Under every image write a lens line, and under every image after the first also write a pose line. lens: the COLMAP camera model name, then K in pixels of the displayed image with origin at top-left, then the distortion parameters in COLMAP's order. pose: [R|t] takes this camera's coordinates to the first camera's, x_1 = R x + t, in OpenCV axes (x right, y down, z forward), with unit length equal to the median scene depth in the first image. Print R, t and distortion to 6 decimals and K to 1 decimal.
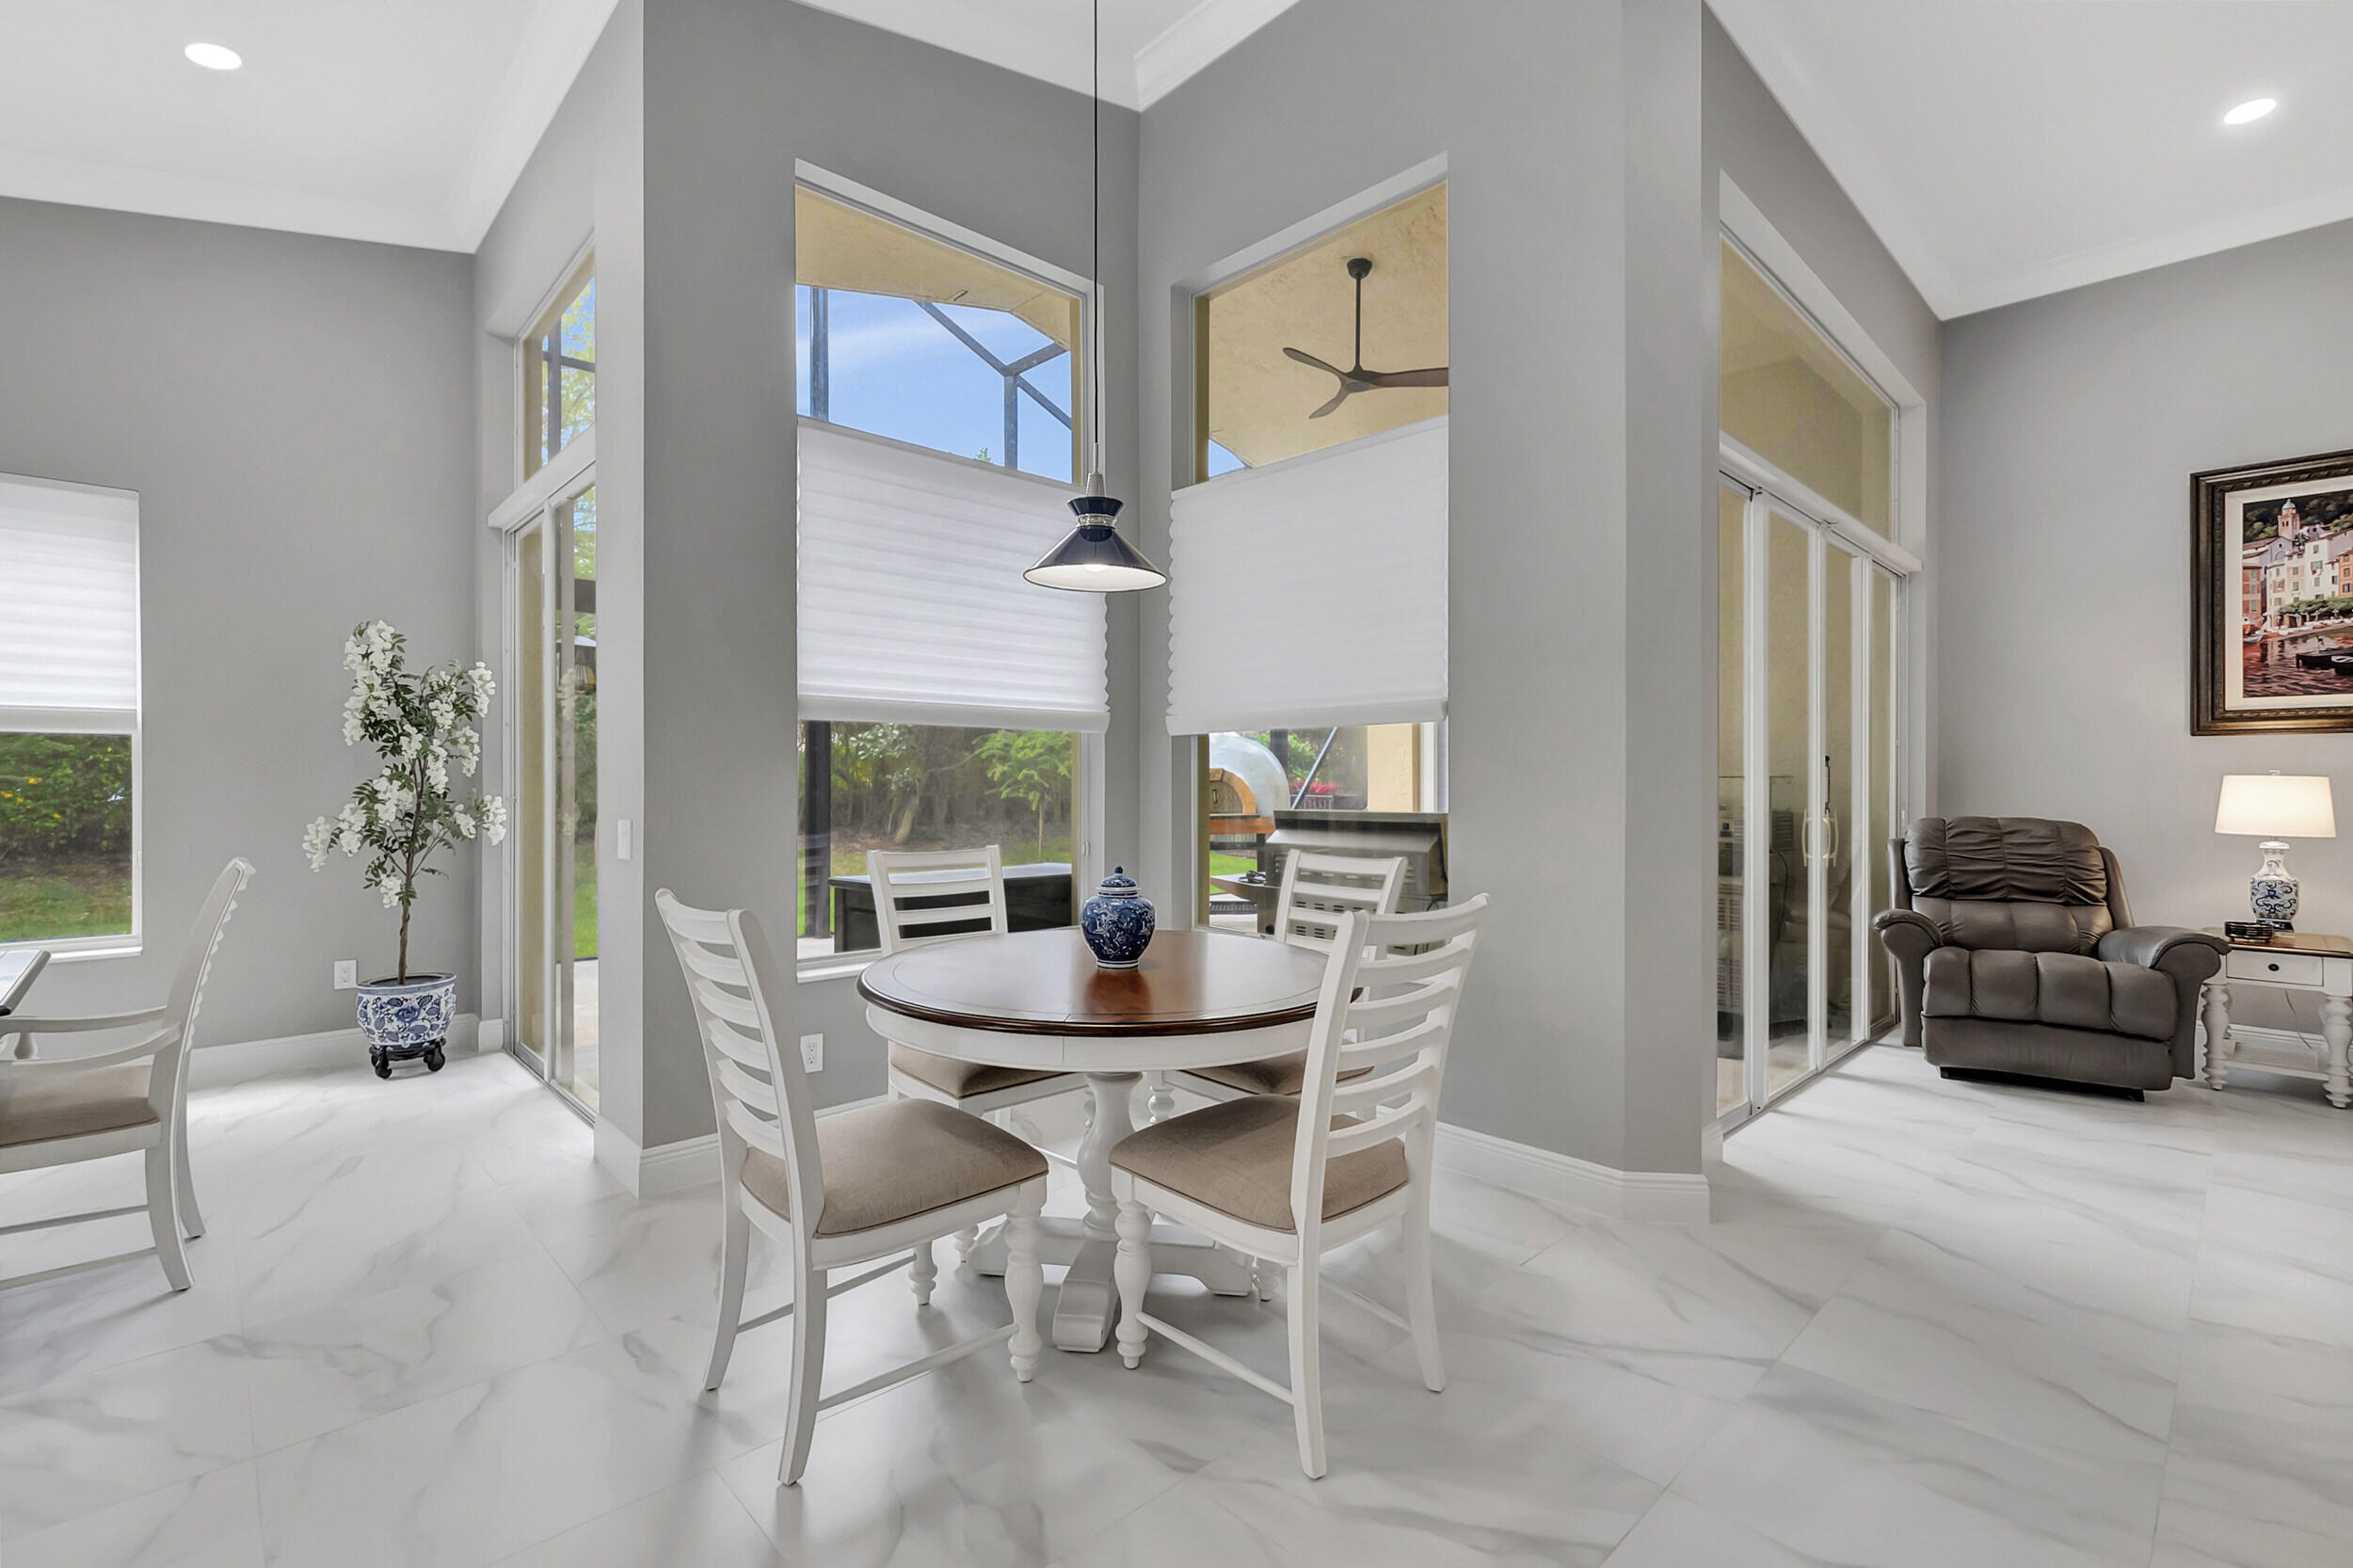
lens RADIAL K [[1039.3, 0, 1168.9], [0, 1039.3, 783.4], [0, 0, 1]] dist [-0.002225, -0.001134]
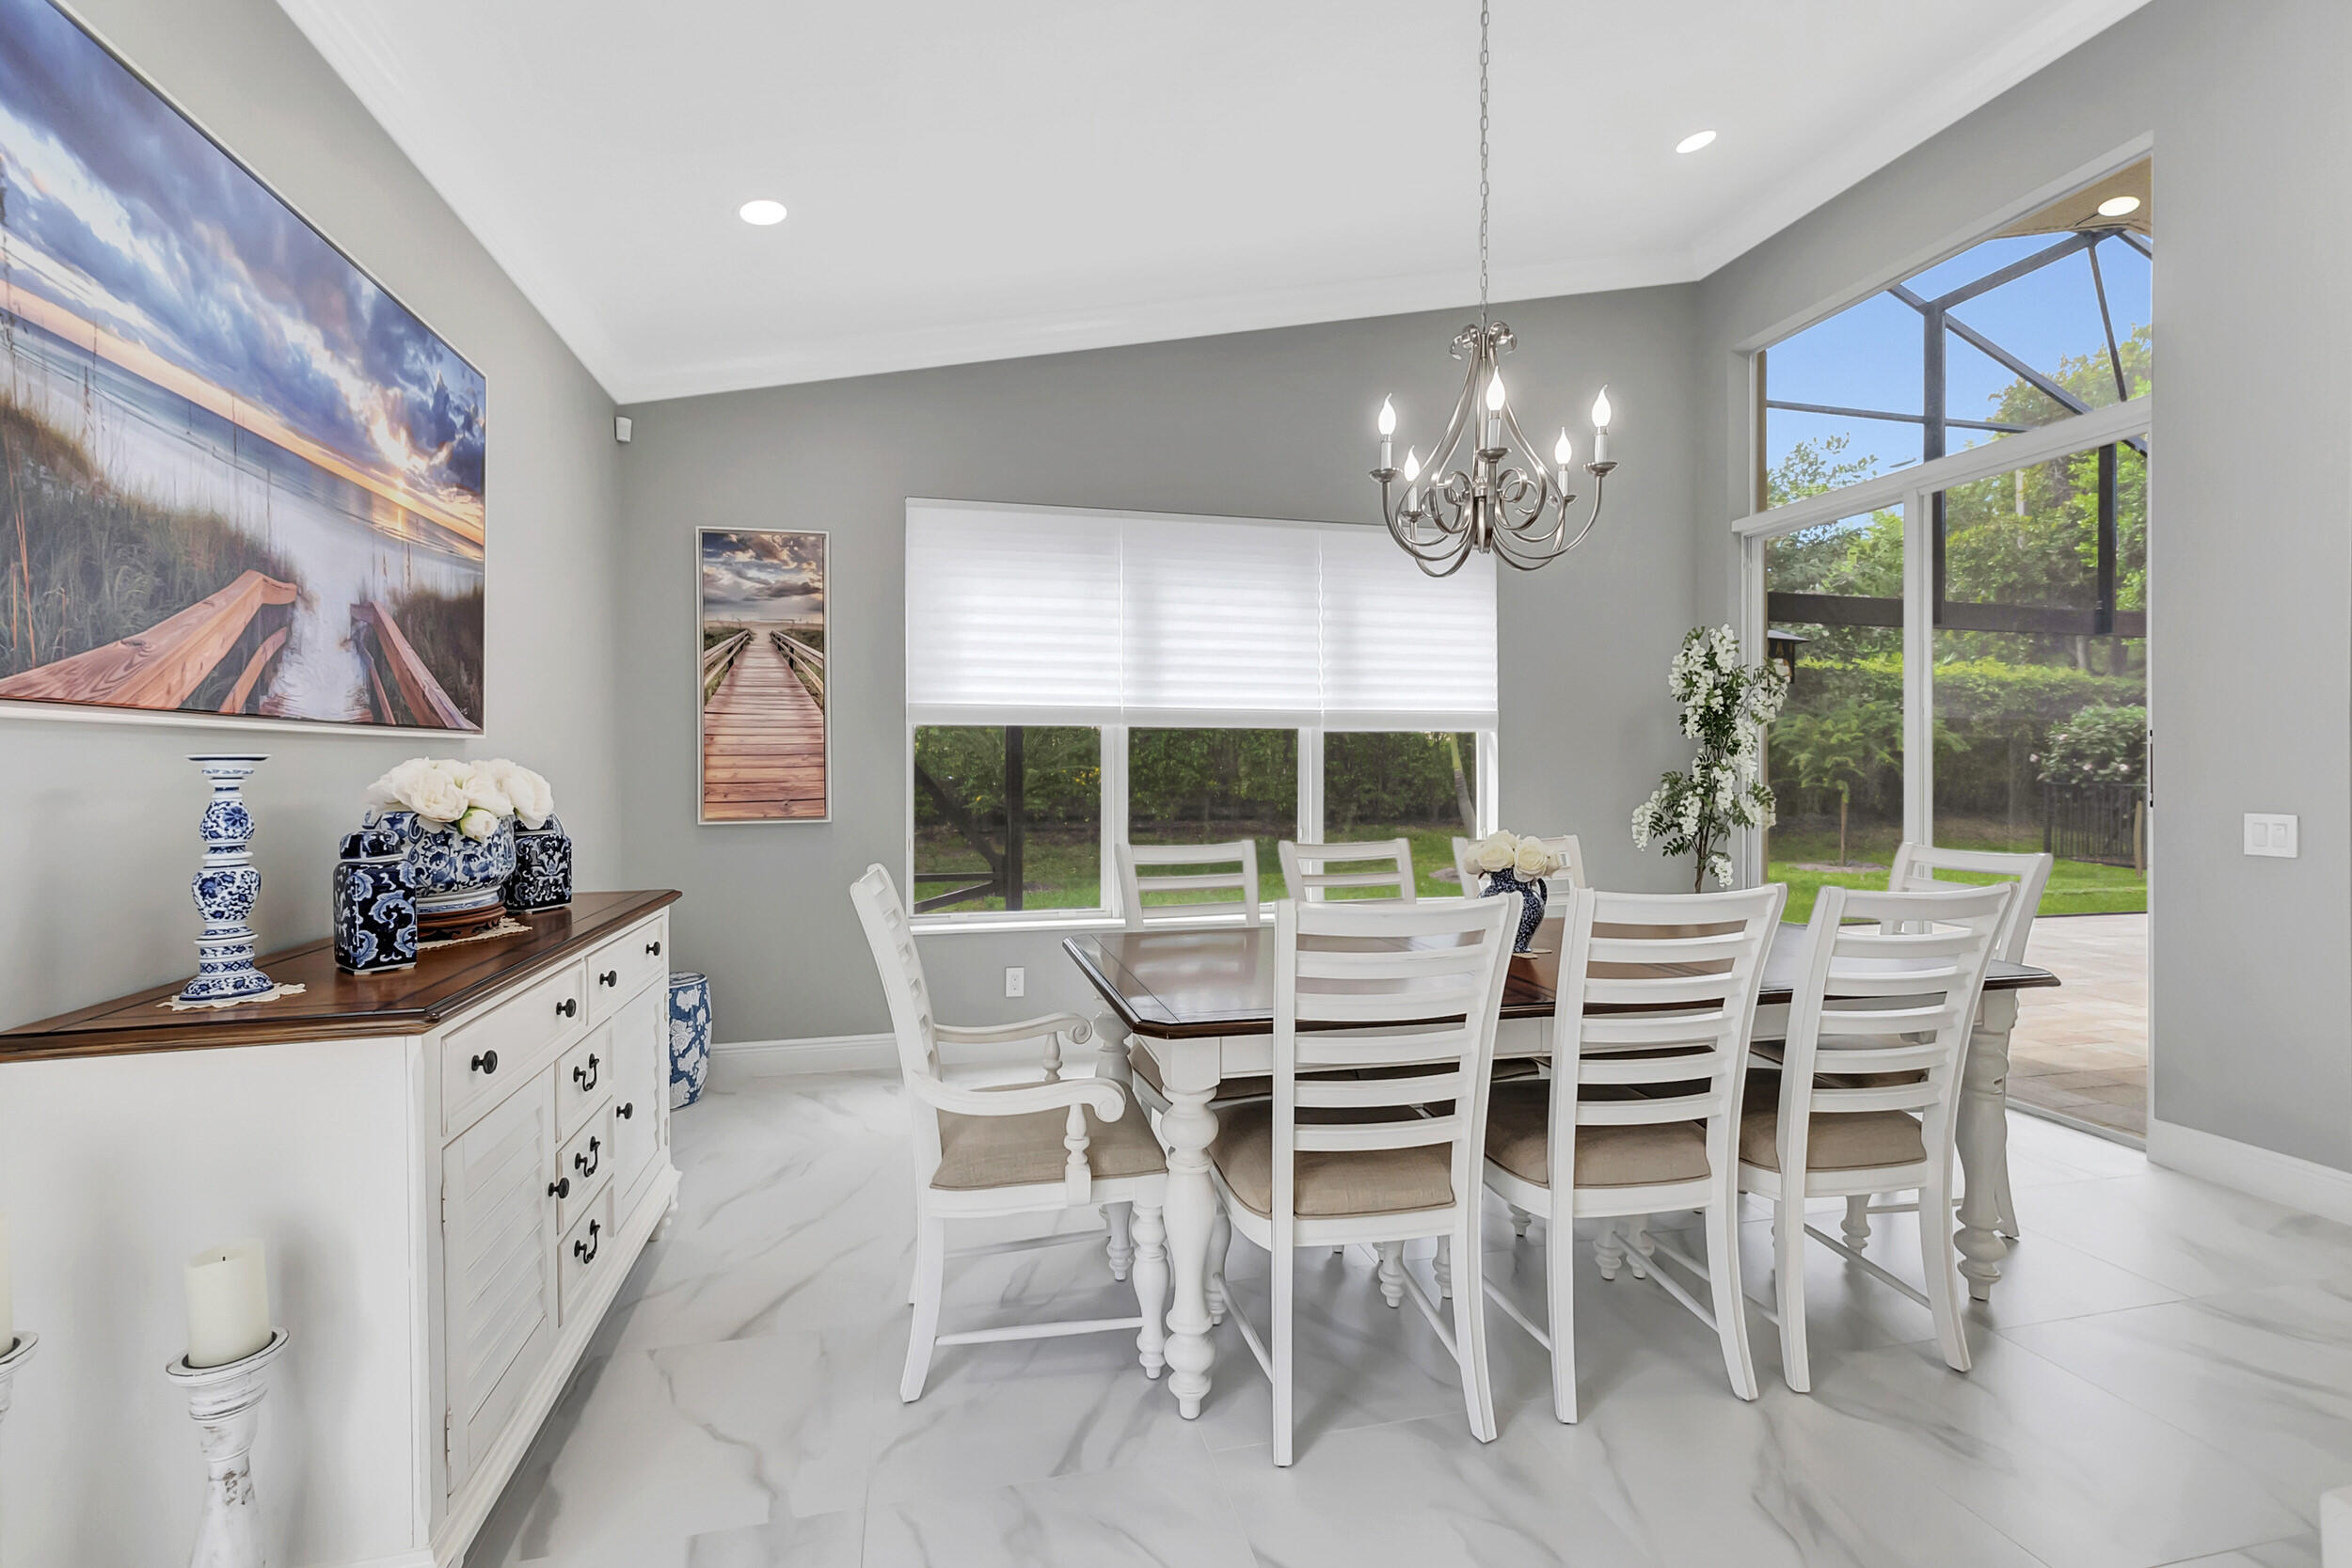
lens RADIAL K [[1038.8, 0, 1166.8], [0, 1038.8, 763.6], [0, 0, 1]] dist [-0.002225, -0.001134]
pose [[0.866100, -0.005052, -0.499846, -0.660313], [0.001480, 0.999970, -0.007543, -0.001248], [0.499869, 0.005793, 0.866082, -0.232975]]
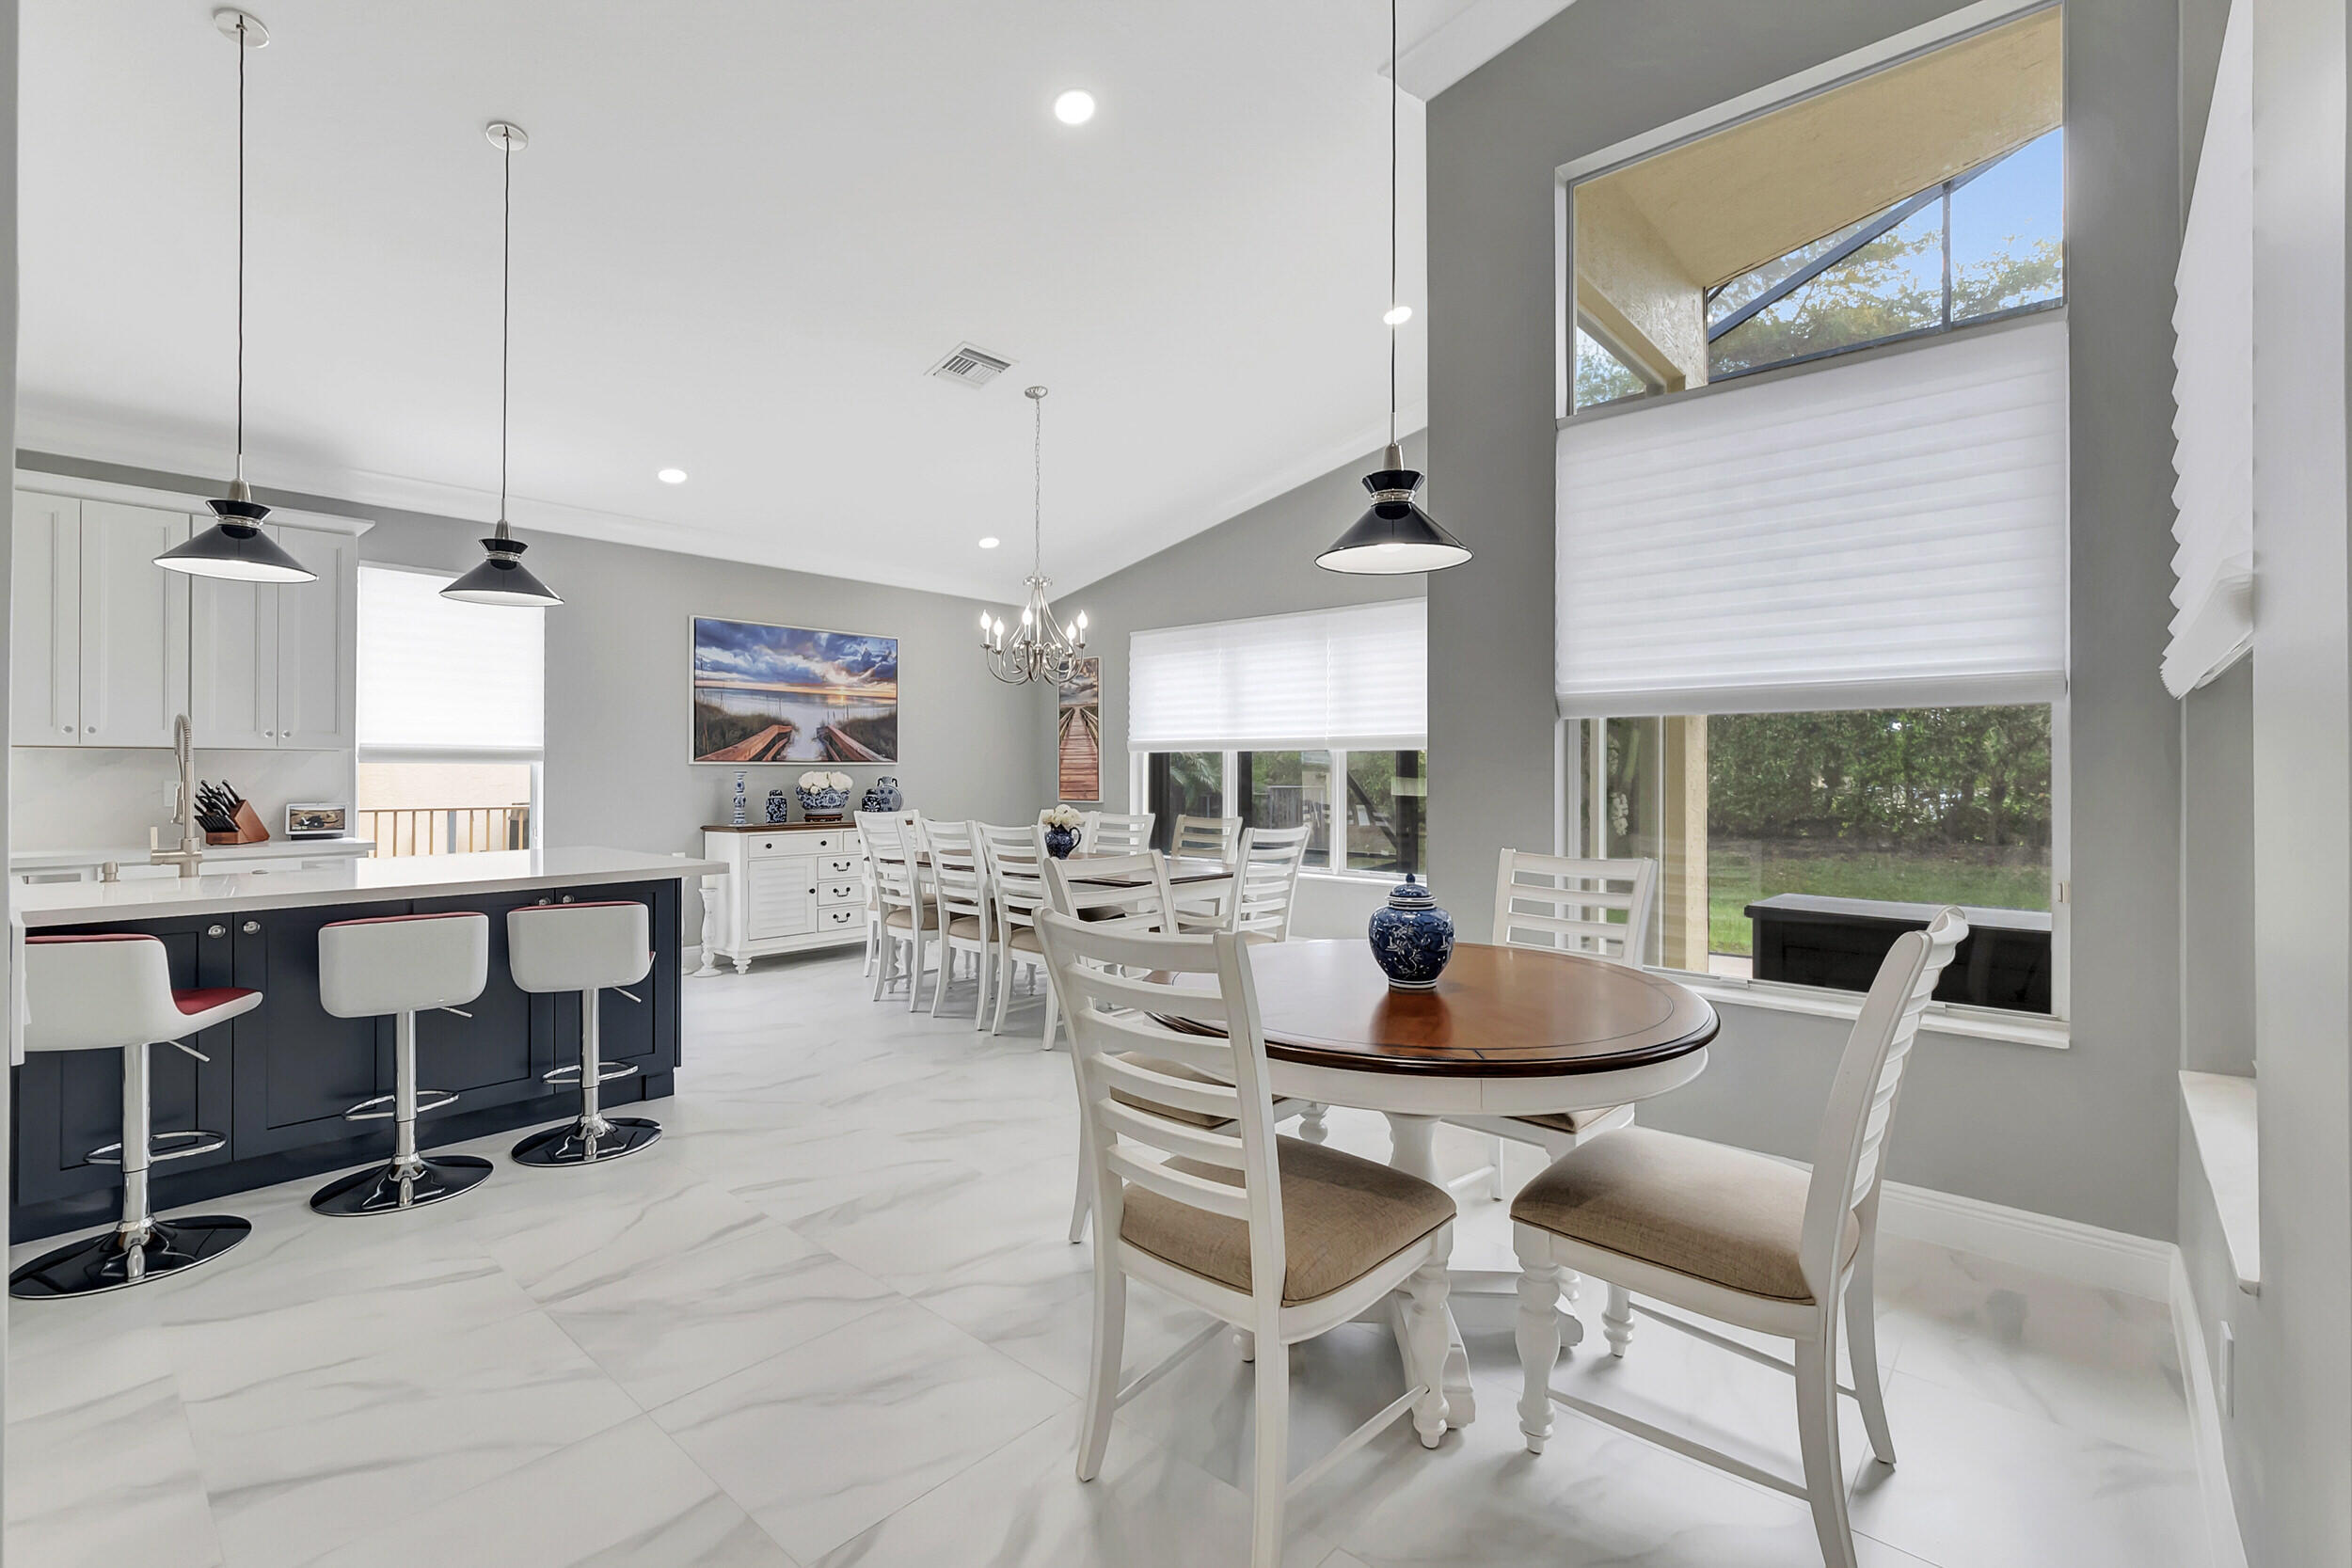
lens RADIAL K [[1038.8, 0, 1176.2], [0, 1038.8, 768.2], [0, 0, 1]] dist [-0.002225, -0.001134]
pose [[0.084524, -0.008252, -0.996387, 0.484045], [-0.006476, 0.999940, -0.008831, -0.002174], [0.996400, 0.007199, 0.084465, 0.418457]]
